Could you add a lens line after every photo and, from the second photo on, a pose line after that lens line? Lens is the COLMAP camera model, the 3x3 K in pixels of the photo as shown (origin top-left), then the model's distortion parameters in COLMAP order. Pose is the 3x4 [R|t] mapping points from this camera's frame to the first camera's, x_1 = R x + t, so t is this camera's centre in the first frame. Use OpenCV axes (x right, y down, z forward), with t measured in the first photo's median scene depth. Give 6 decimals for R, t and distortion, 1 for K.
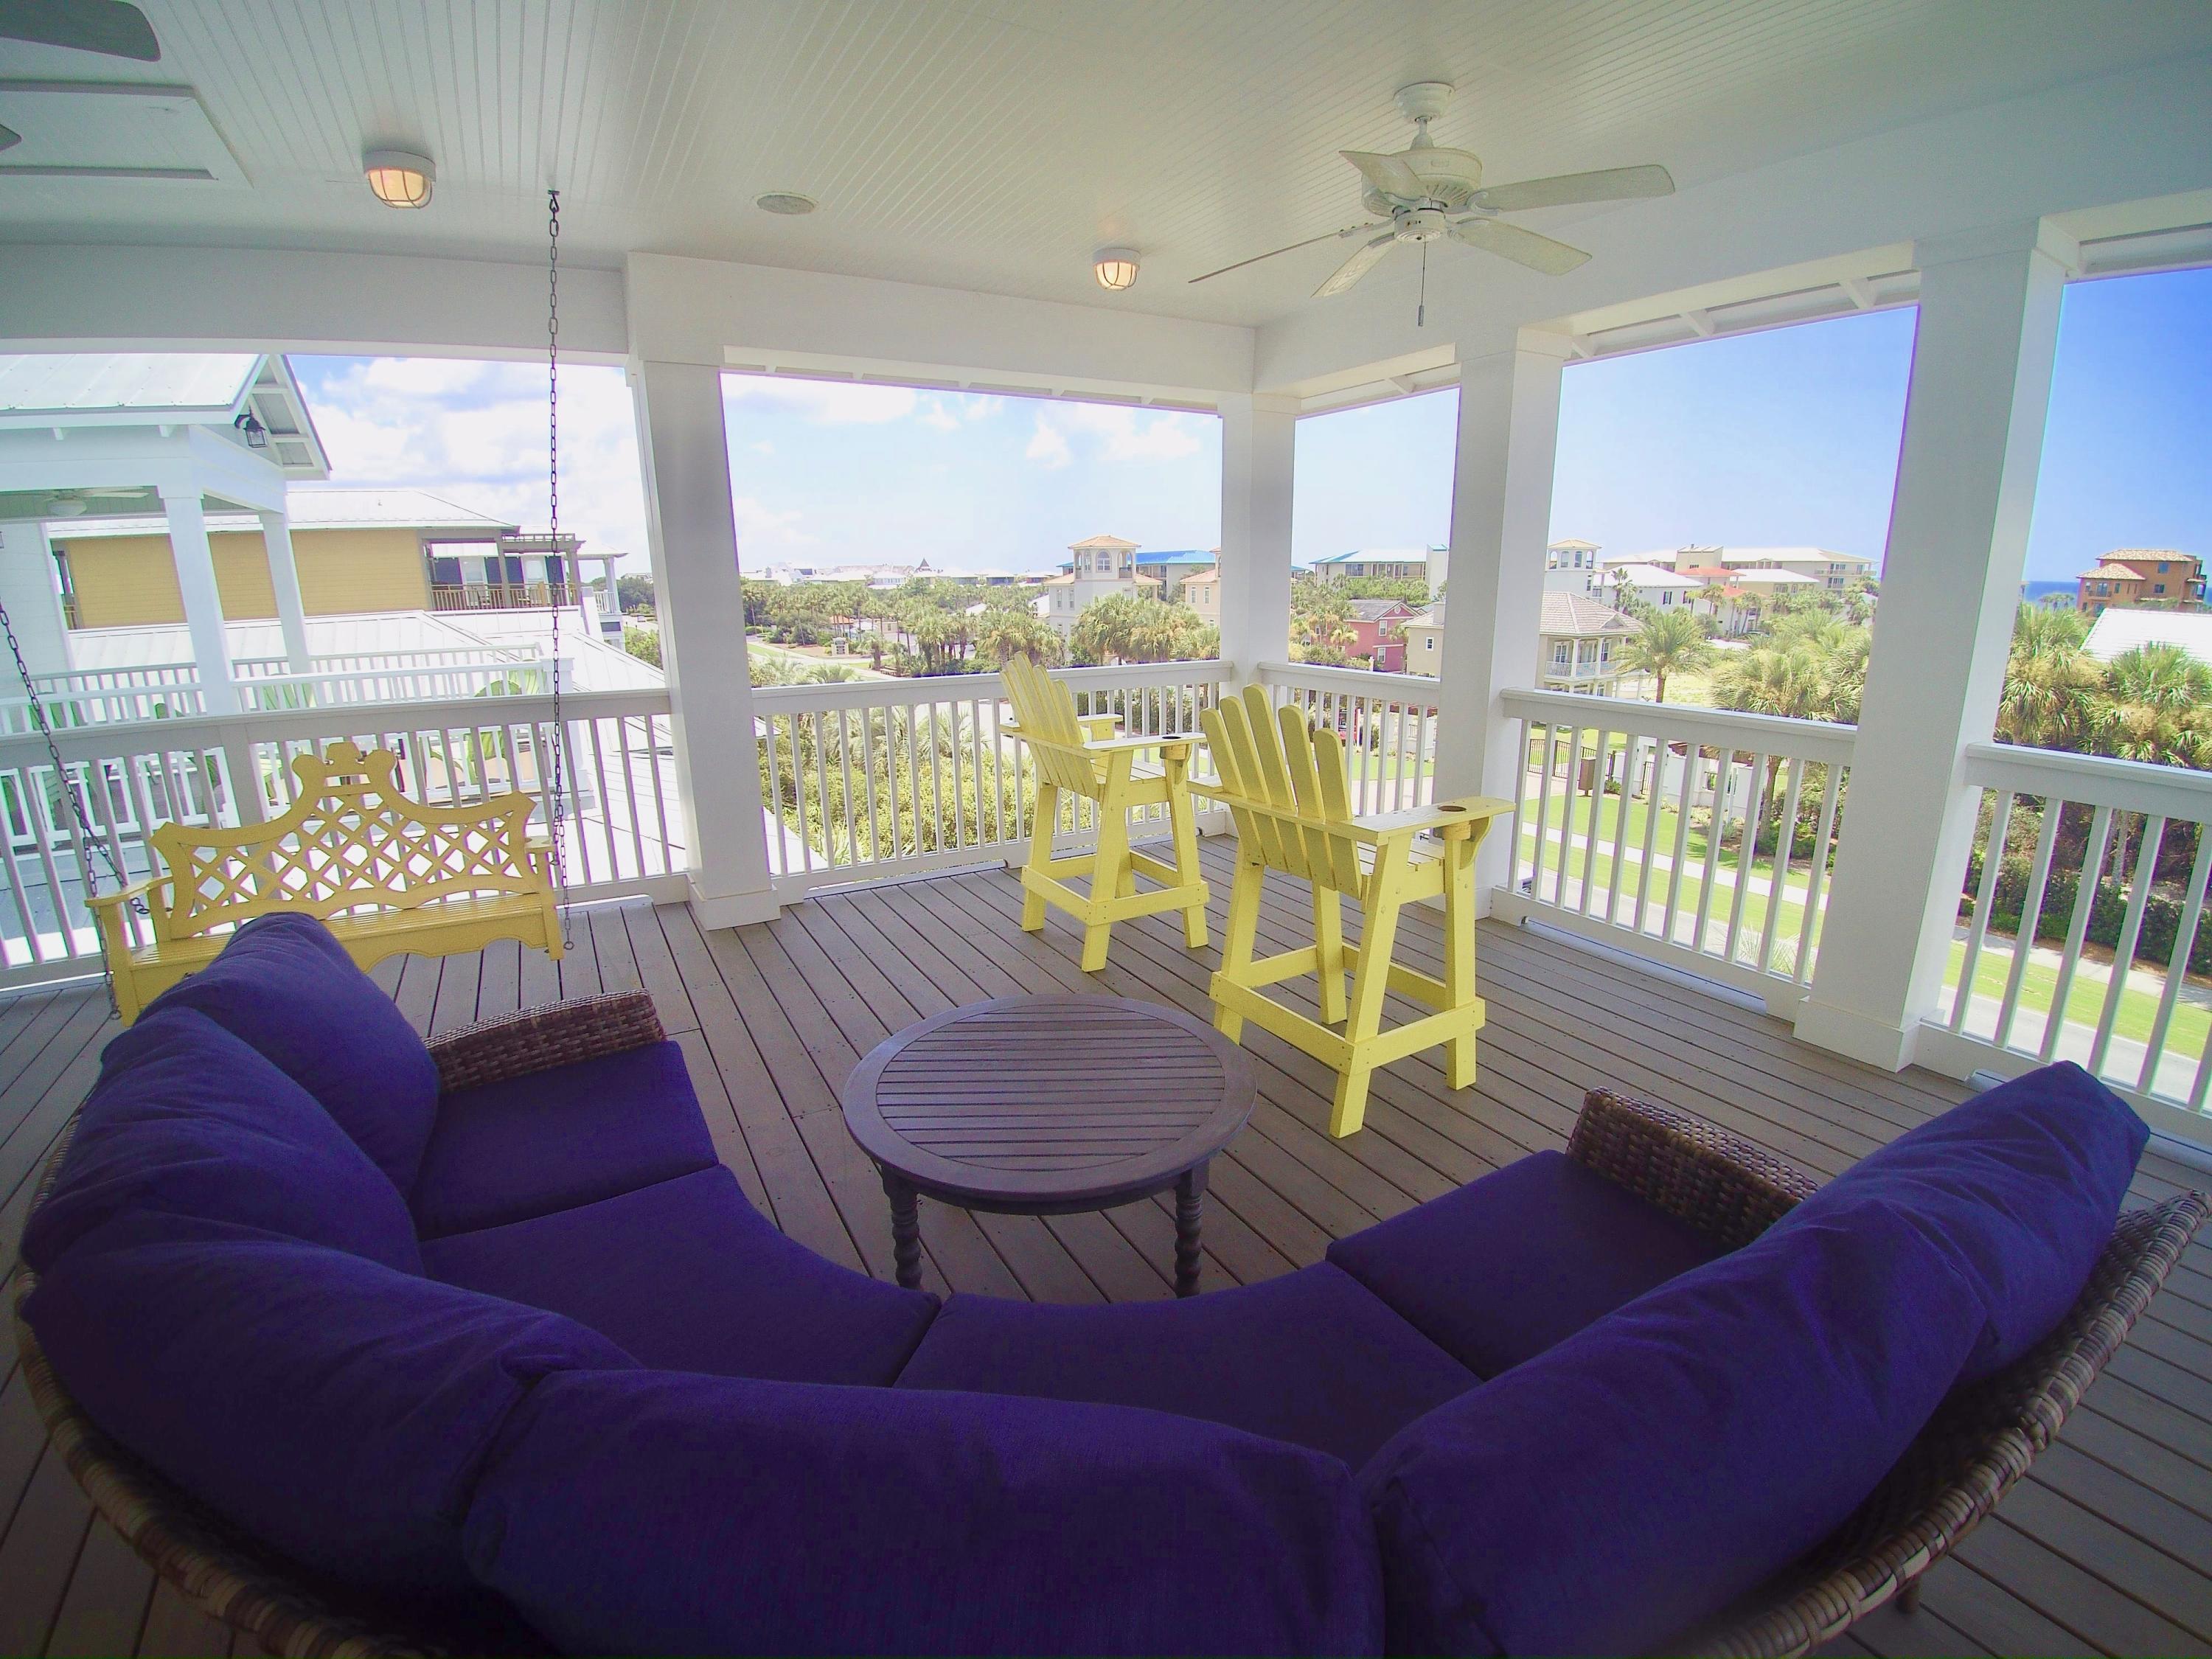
lens RADIAL K [[1007.1, 0, 1122.7], [0, 1007.1, 851.2], [0, 0, 1]] dist [-0.032440, -0.014263]
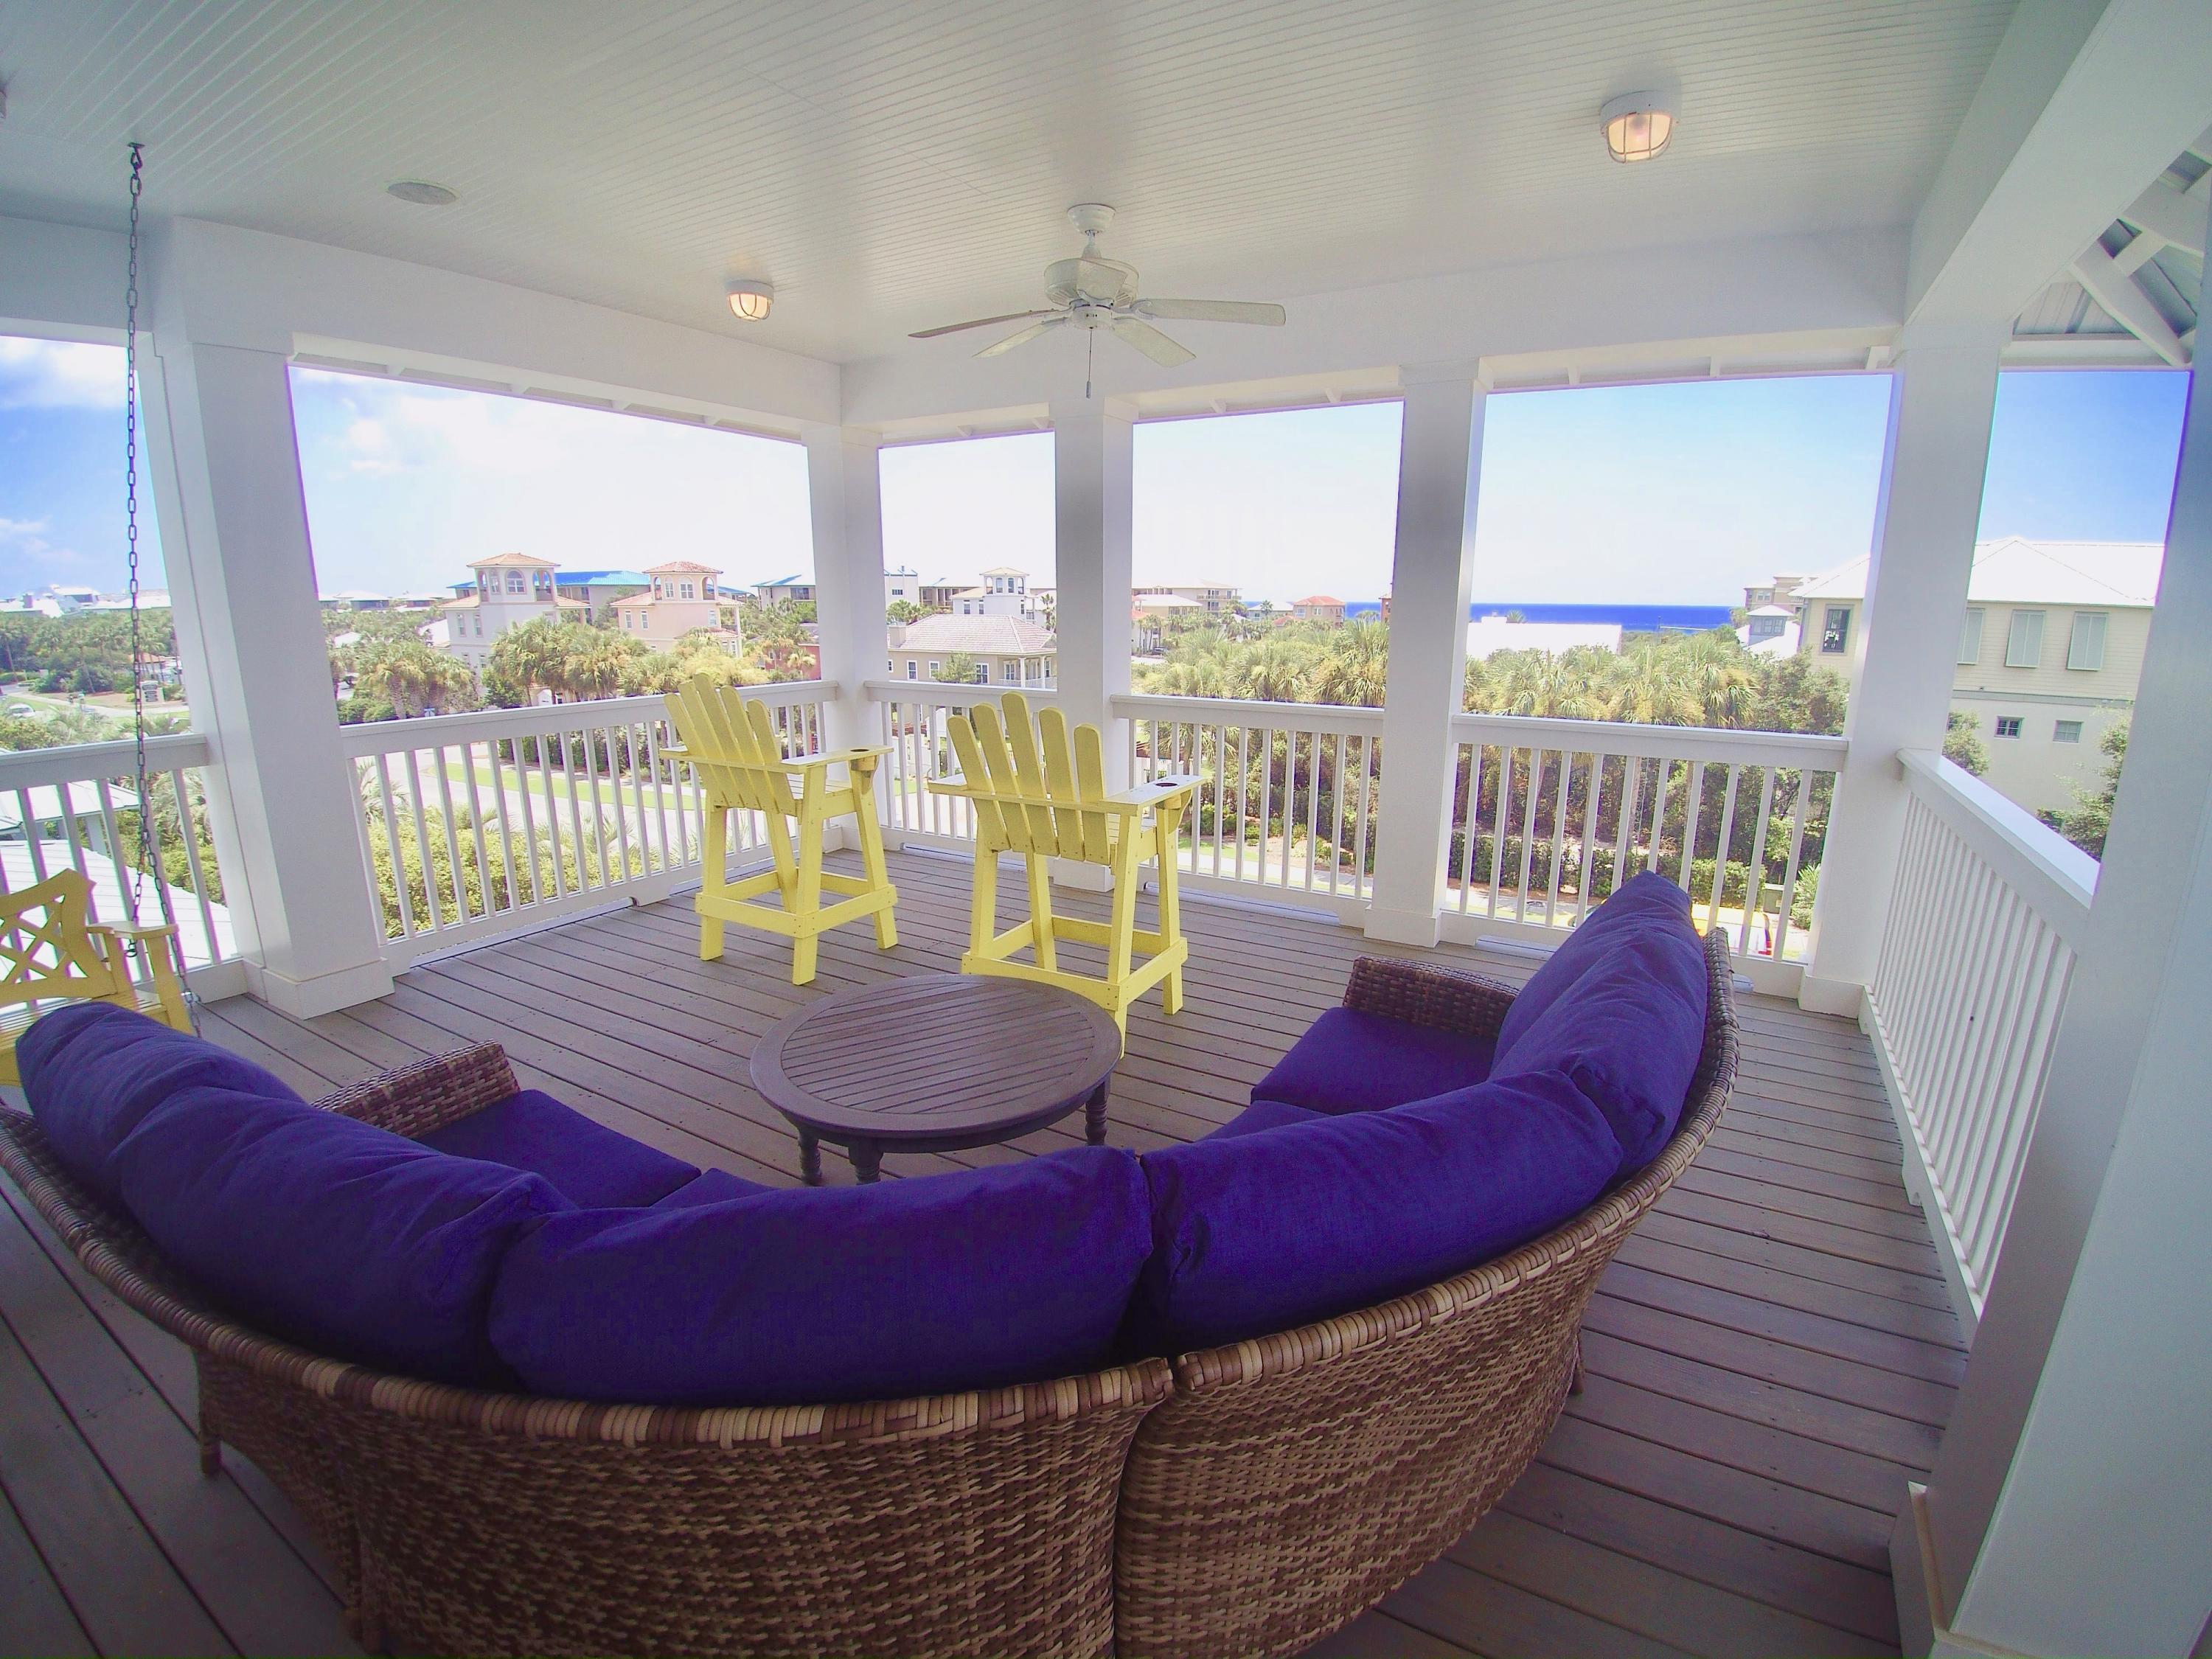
lens RADIAL K [[1007.1, 0, 1122.6], [0, 1007.1, 849.3], [0, 0, 1]] dist [-0.032440, -0.014263]
pose [[0.866362, -0.106713, 0.487883, -0.032241], [0.118482, 0.992933, 0.006785, 0.002162], [-0.485159, 0.051927, 0.872883, -0.006759]]
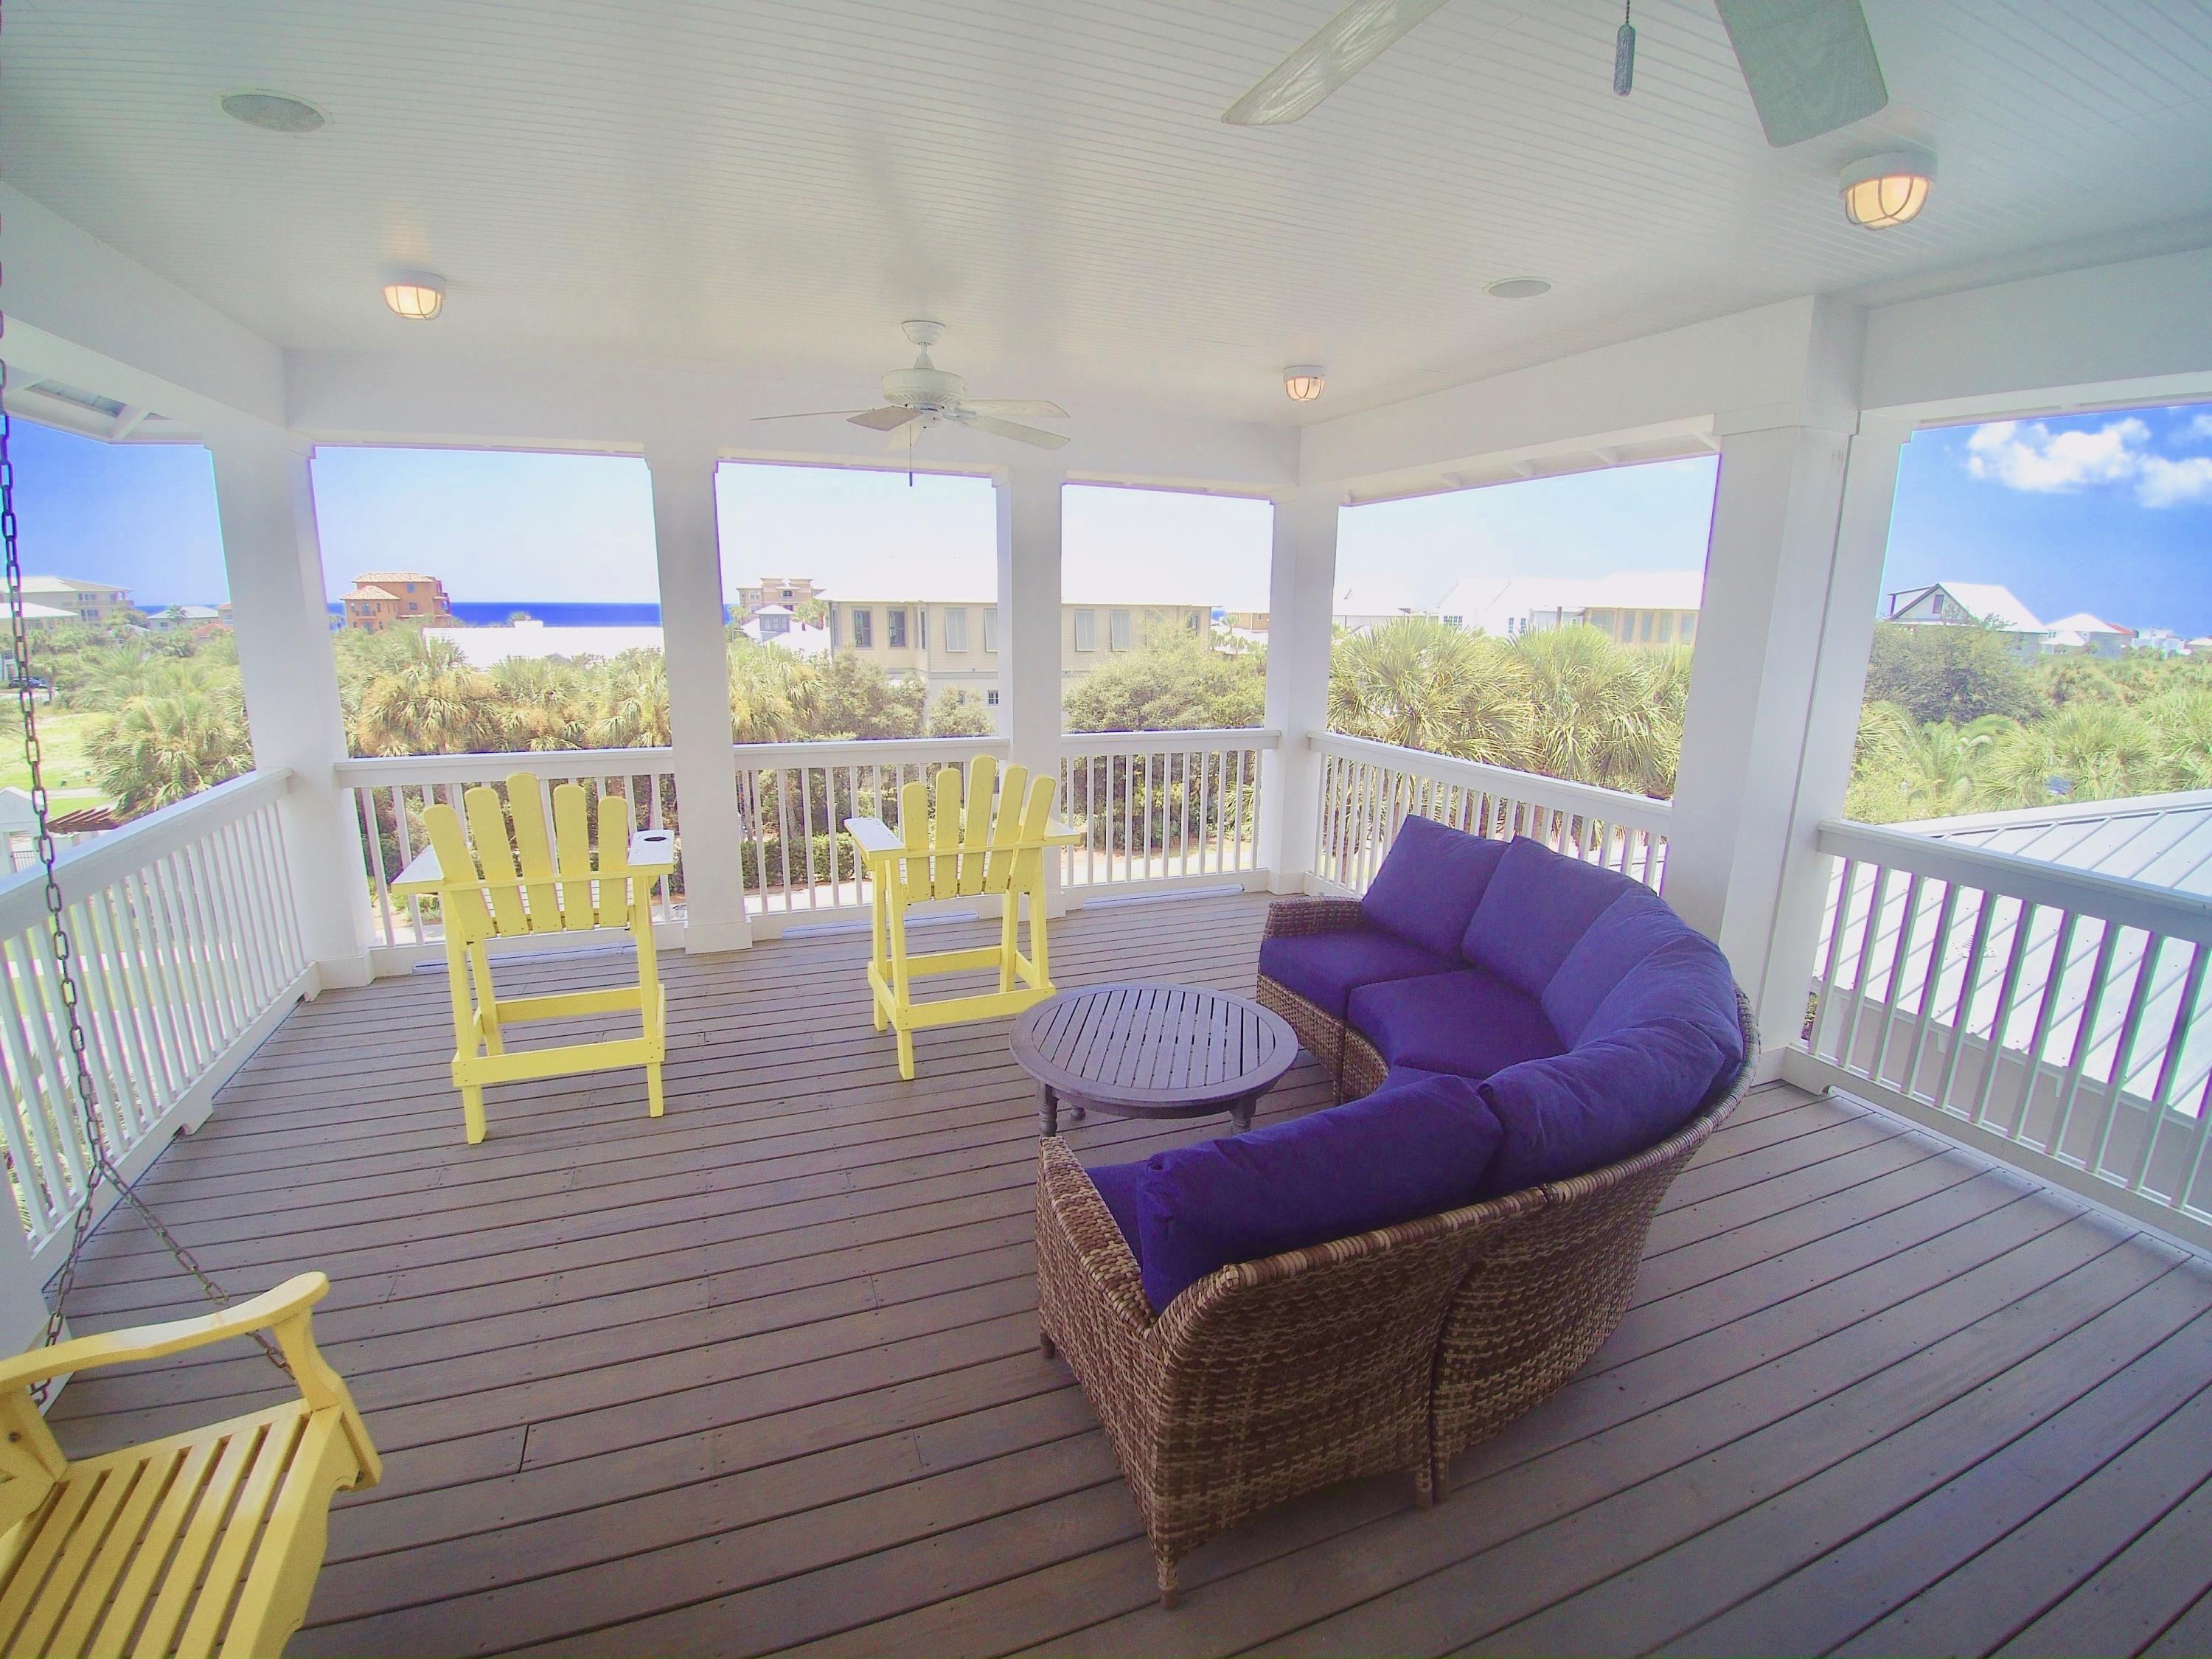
lens RADIAL K [[1007.1, 0, 1116.6], [0, 1007.1, 848.9], [0, 0, 1]] dist [-0.032440, -0.014263]
pose [[0.144552, -0.216667, 0.965484, -0.106733], [0.242512, 0.953731, 0.177721, -0.022305], [-0.959319, 0.208451, 0.190408, 0.055847]]
